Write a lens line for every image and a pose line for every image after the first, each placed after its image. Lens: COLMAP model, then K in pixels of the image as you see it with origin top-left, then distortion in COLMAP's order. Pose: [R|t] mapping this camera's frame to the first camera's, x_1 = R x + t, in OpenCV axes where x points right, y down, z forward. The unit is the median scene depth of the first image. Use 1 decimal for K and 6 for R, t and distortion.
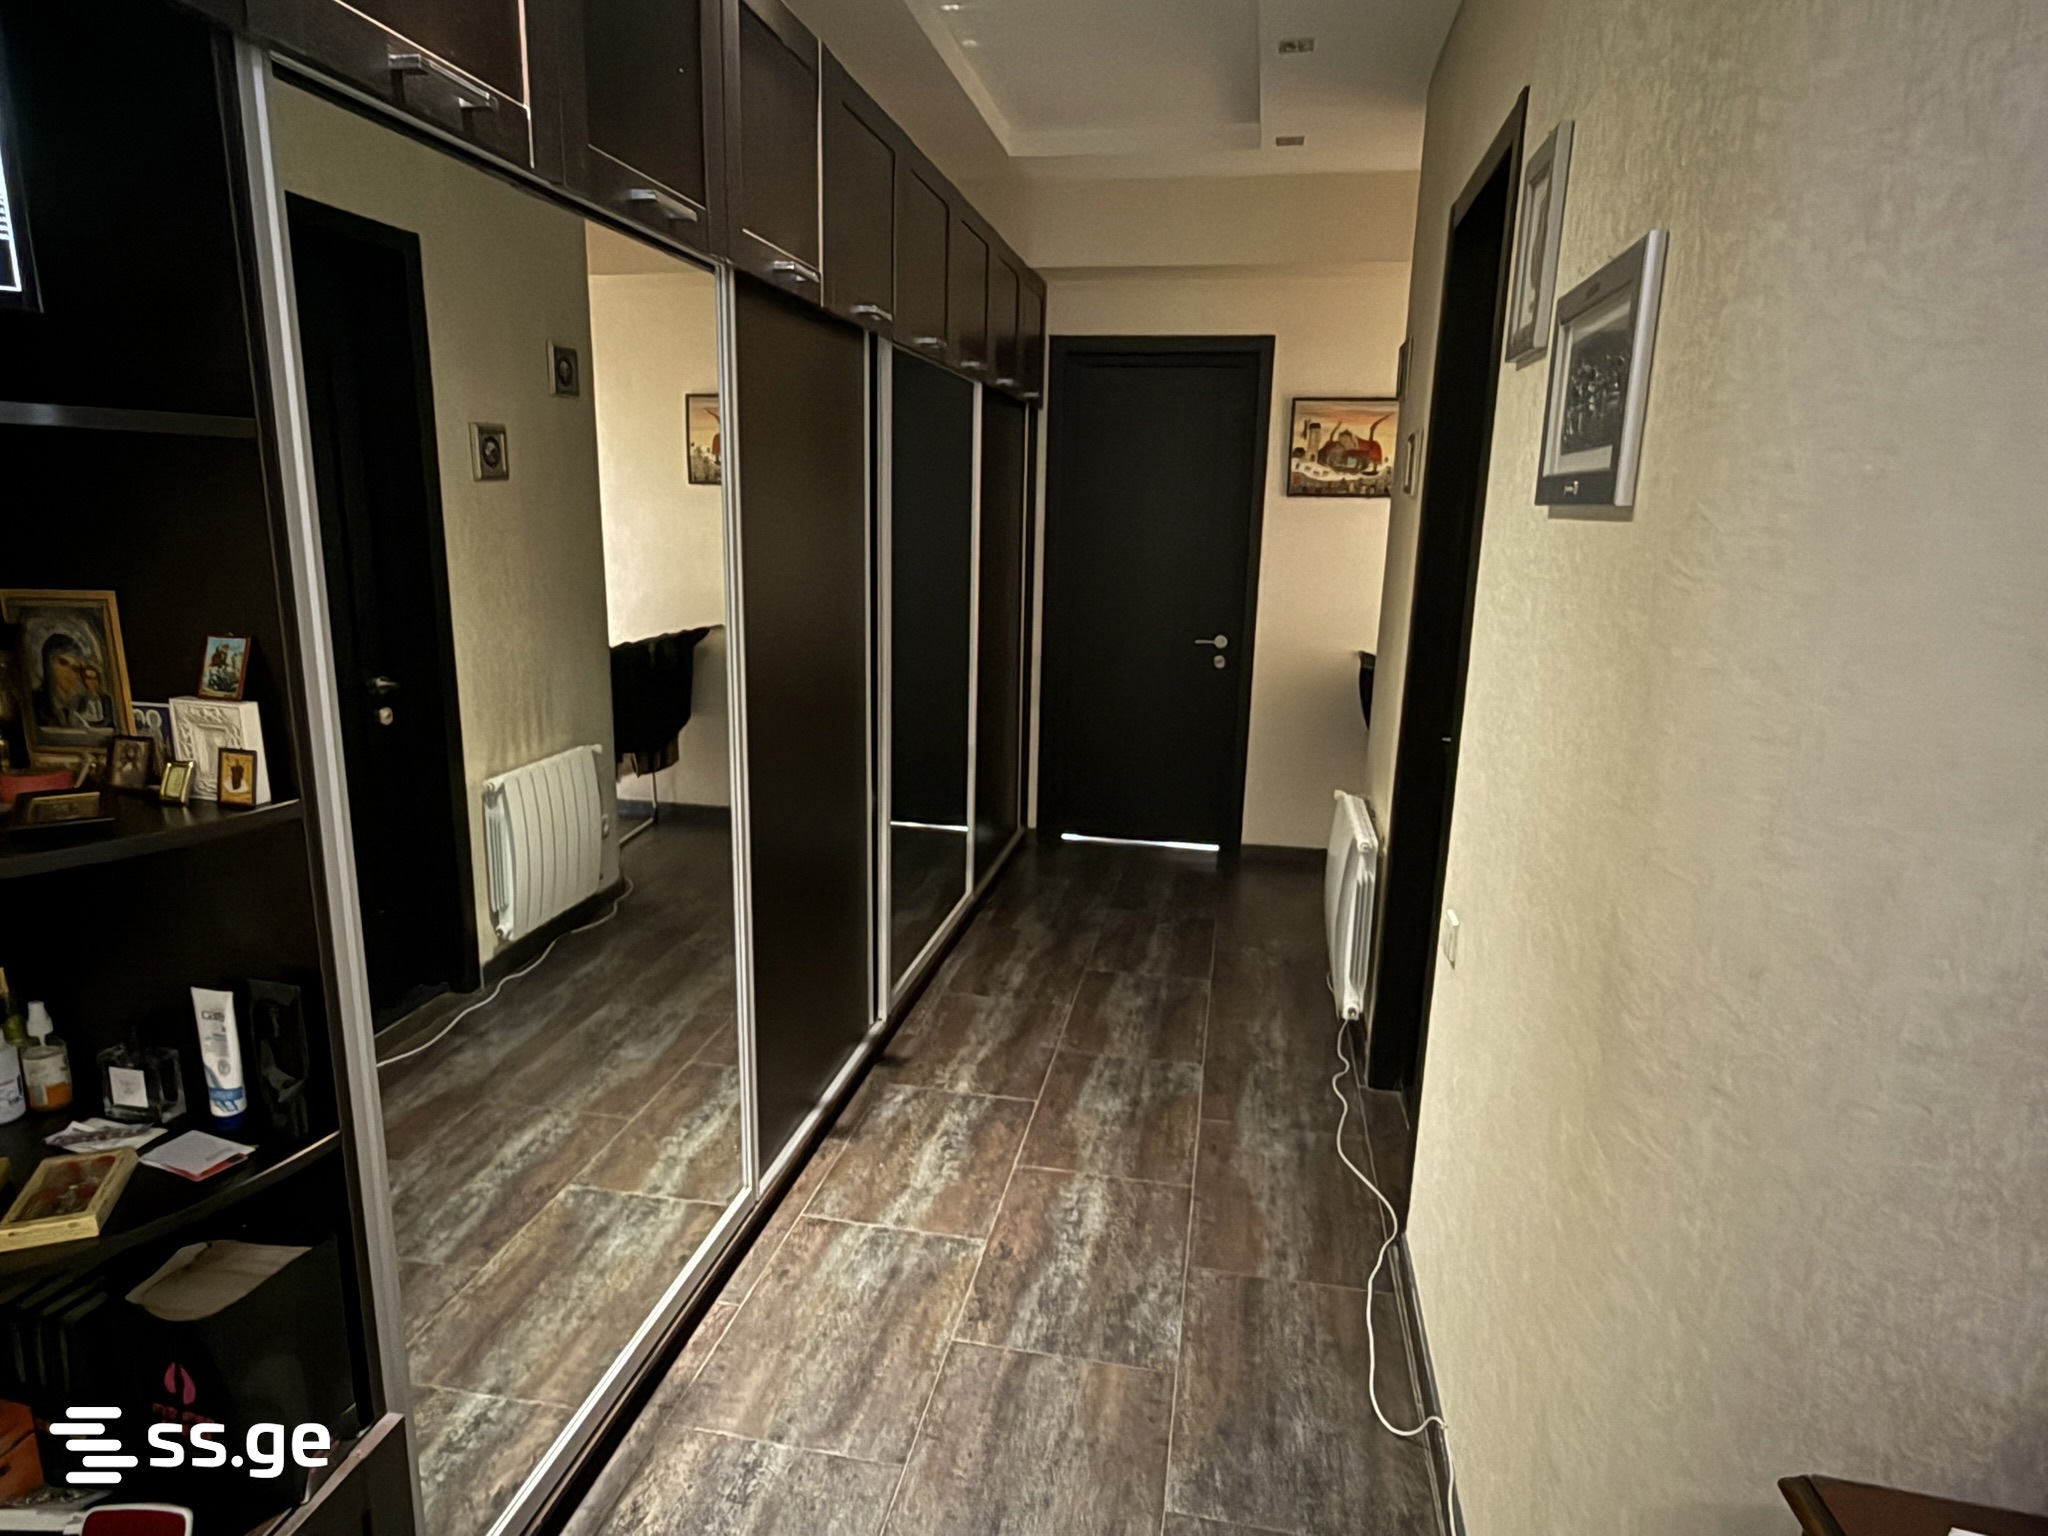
lens RADIAL K [[1203.4, 0, 1018.4], [0, 1203.4, 769.6], [0, 0, 1]] dist [0.002813, 0.001100]
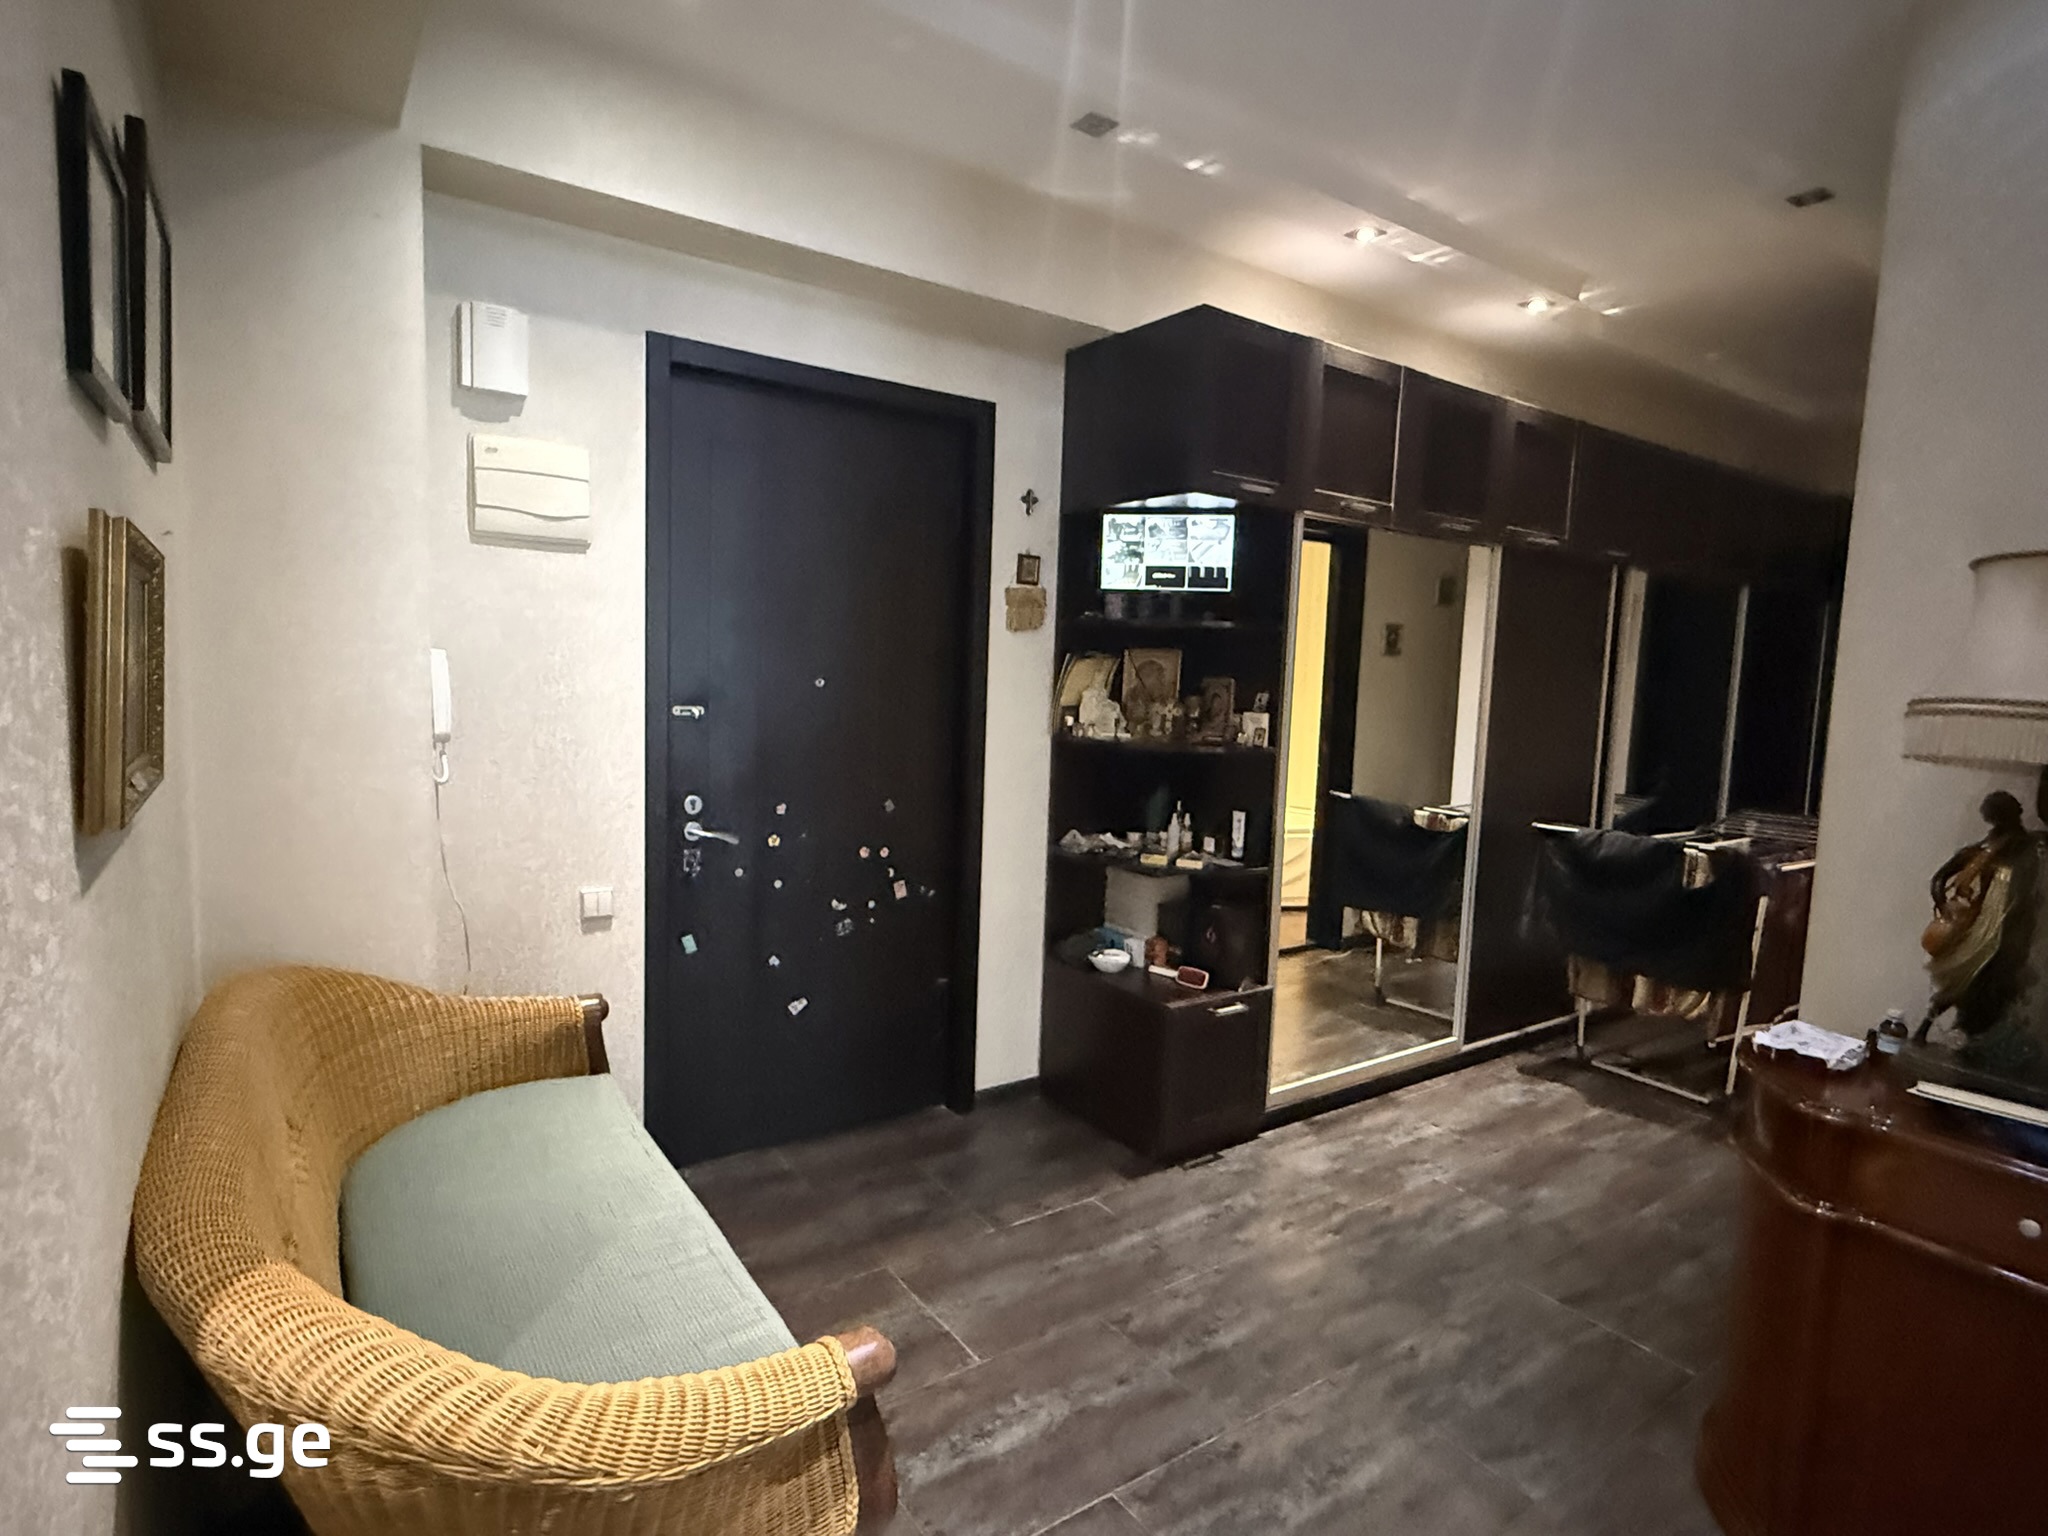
lens RADIAL K [[1077.5, 0, 1013.0], [0, 1077.5, 766.2], [0, 0, 1]] dist [0.002849, -0.004339]
pose [[0.713762, 0.071666, -0.696712, 0.450151], [-0.172949, 0.981981, -0.076171, 0.215563], [0.678699, 0.174864, 0.713295, -0.750858]]
